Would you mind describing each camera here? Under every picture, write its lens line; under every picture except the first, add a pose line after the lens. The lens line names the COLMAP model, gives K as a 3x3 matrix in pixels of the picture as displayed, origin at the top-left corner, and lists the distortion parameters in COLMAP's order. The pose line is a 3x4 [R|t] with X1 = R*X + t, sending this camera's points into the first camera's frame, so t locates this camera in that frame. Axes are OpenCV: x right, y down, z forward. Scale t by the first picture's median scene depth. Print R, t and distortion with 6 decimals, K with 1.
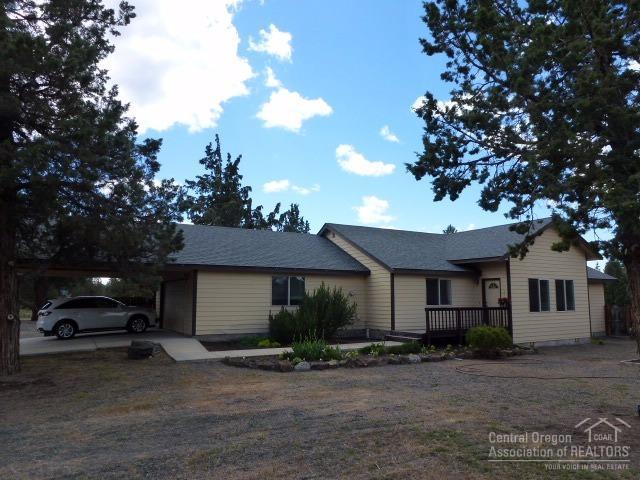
lens RADIAL K [[444.1, 0, 320.0], [0, 444.1, 240.0], [0, 0, 1]] dist [-0.085789, 0.028338]
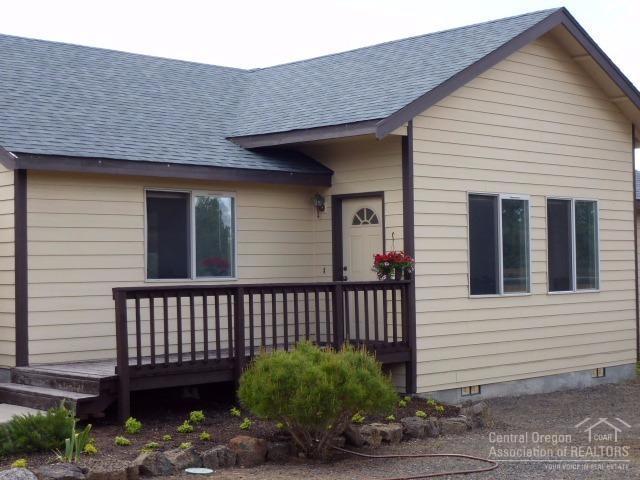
lens RADIAL K [[1076.6, 0, 320.0], [0, 1076.6, 240.0], [0, 0, 1]] dist [0.019659, -0.069118]
pose [[0.962592, -0.011524, 0.270709, 0.153616], [-0.017409, 0.994400, 0.104234, 0.041205], [-0.270394, -0.105047, 0.957002, 0.256479]]
